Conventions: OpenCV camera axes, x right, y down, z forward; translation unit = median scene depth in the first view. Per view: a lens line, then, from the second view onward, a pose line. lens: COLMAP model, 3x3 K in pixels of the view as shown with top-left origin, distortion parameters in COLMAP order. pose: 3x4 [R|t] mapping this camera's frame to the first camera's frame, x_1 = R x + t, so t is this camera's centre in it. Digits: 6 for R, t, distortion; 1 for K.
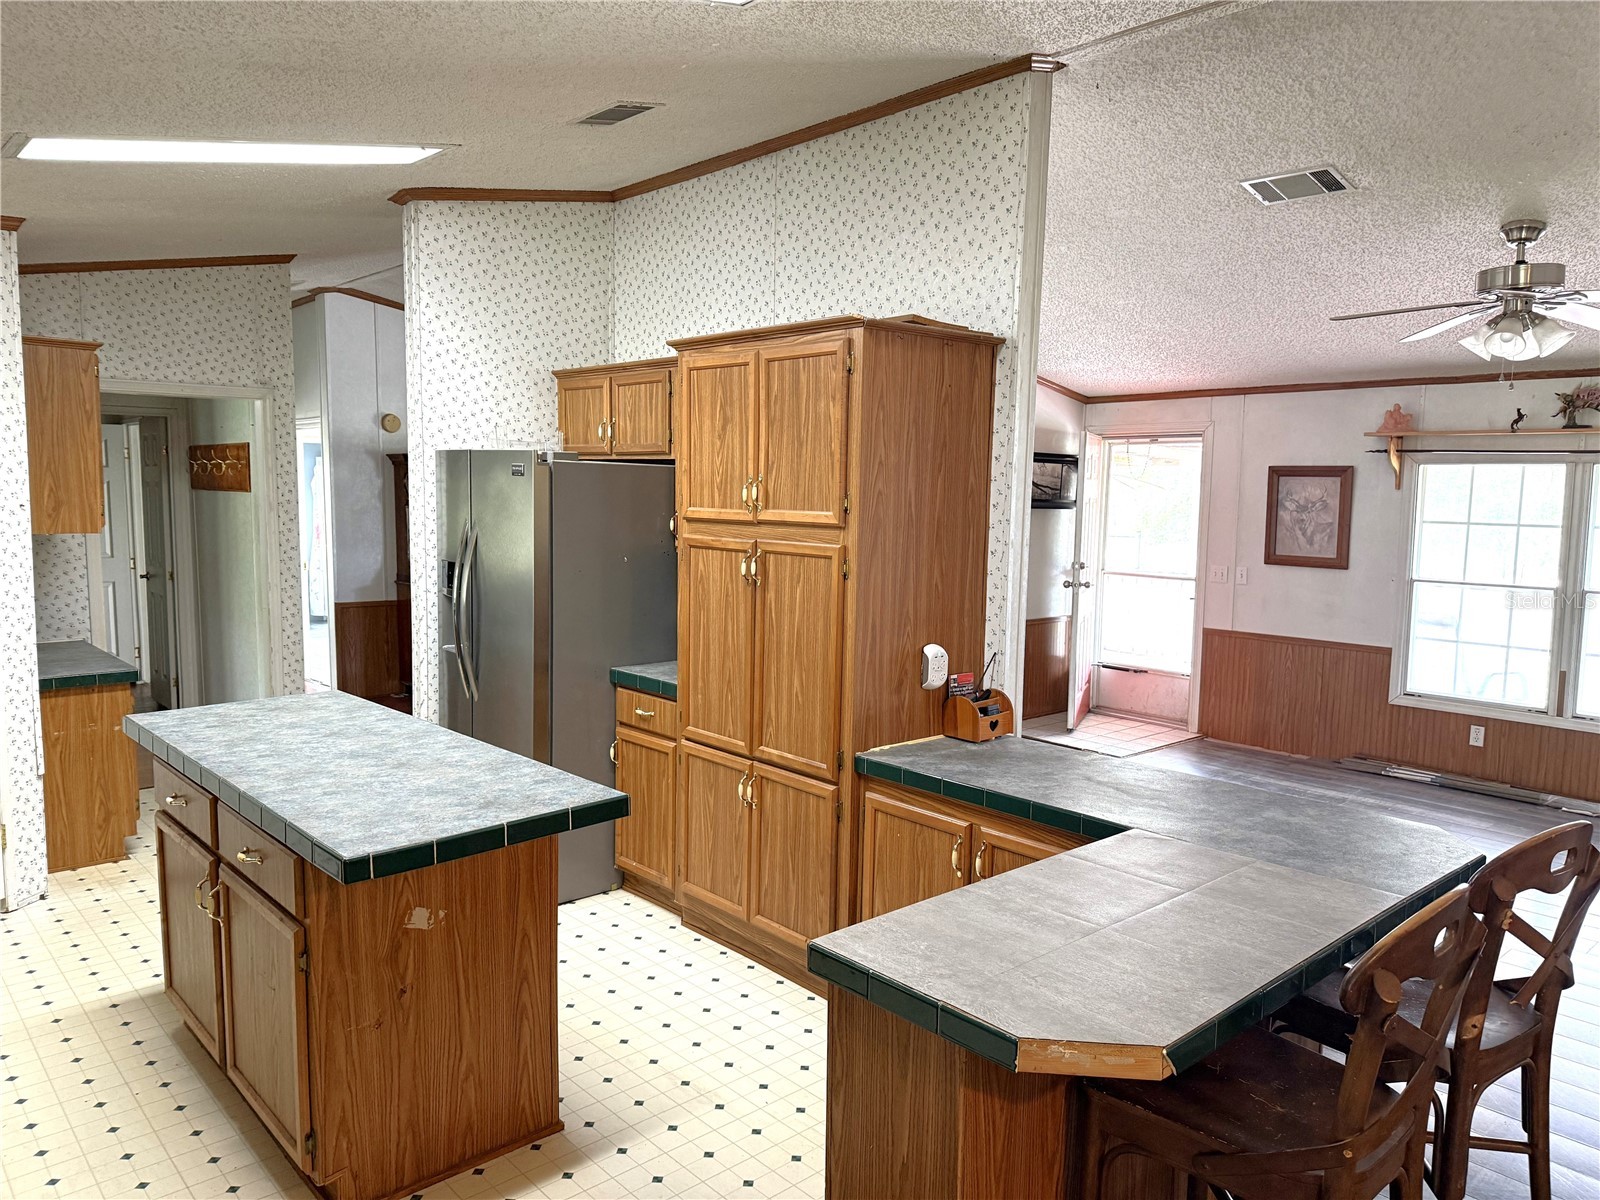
lens RADIAL K [[1094.2, 0, 788.0], [0, 1094.2, 609.0], [0, 0, 1]] dist [-0.002822, -0.018484]
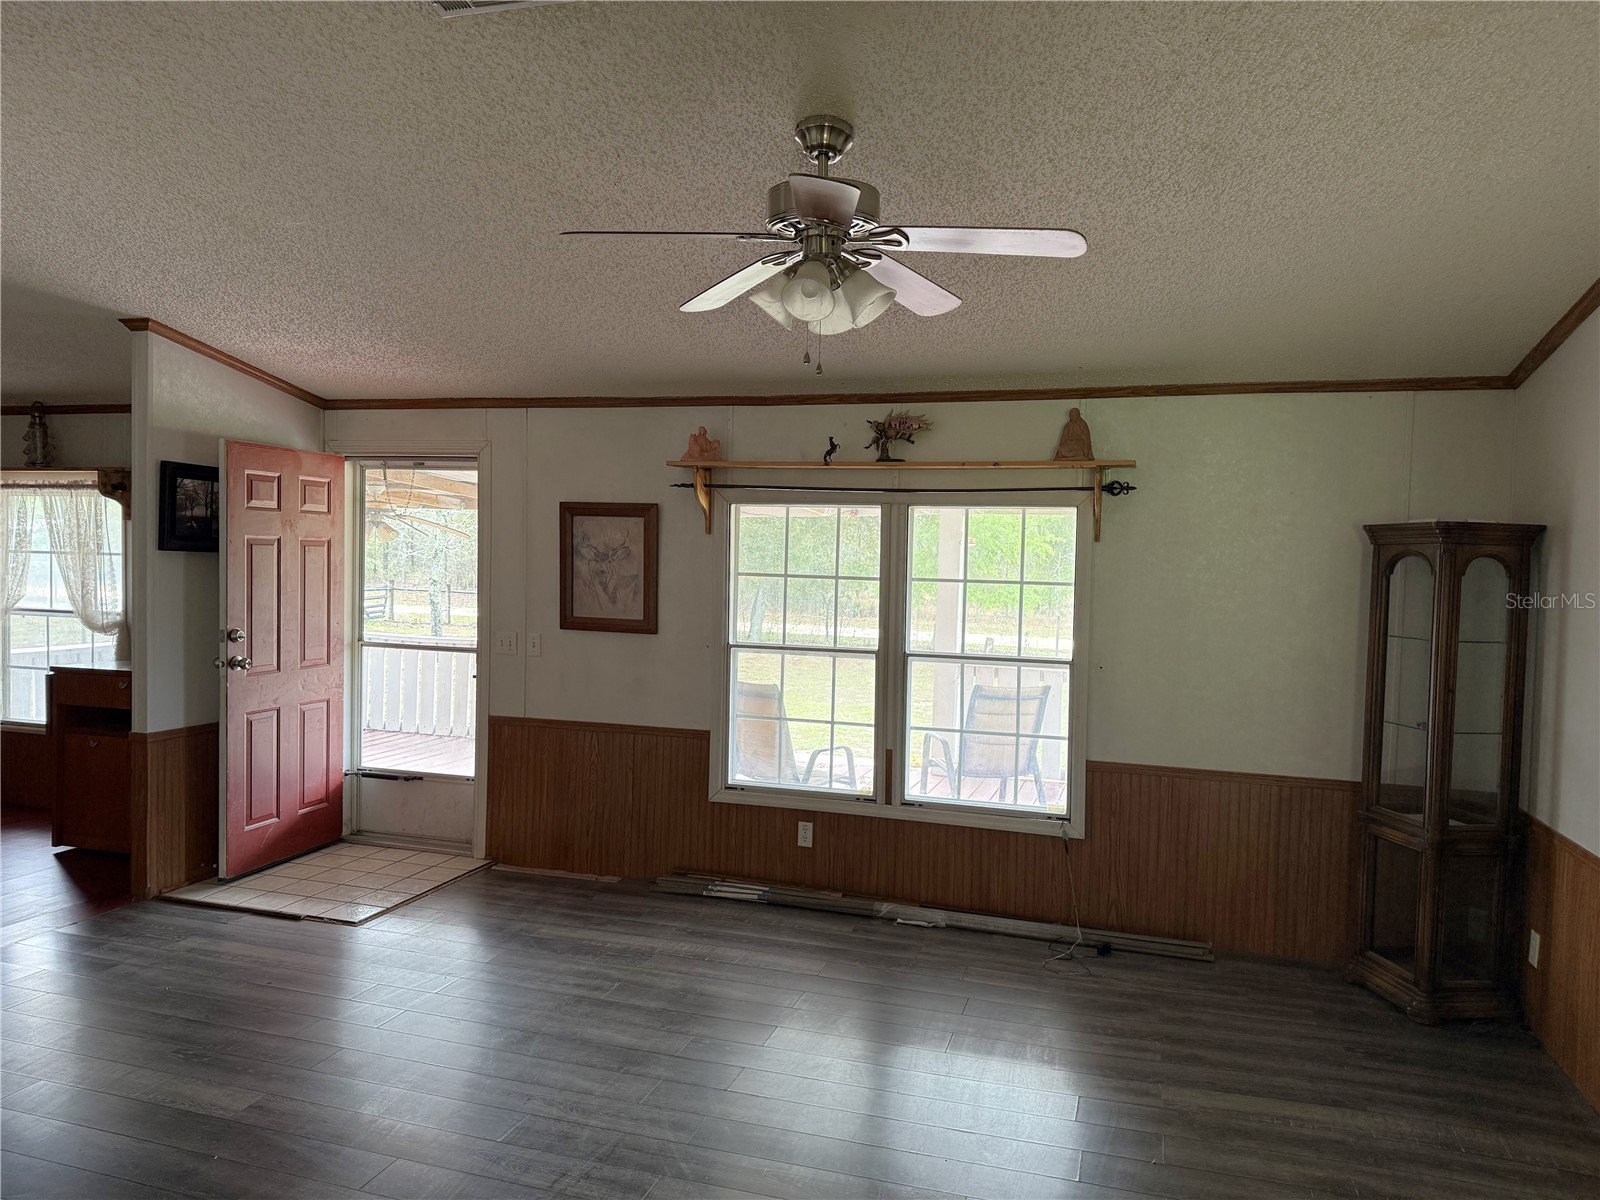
lens RADIAL K [[1094.2, 0, 799.2], [0, 1094.2, 599.7], [0, 0, 1]] dist [-0.002822, -0.018484]
pose [[0.849842, -0.011151, 0.526920, 0.191771], [0.042435, 0.997978, -0.047321, -0.020039], [-0.525327, 0.062575, 0.848597, 0.285171]]
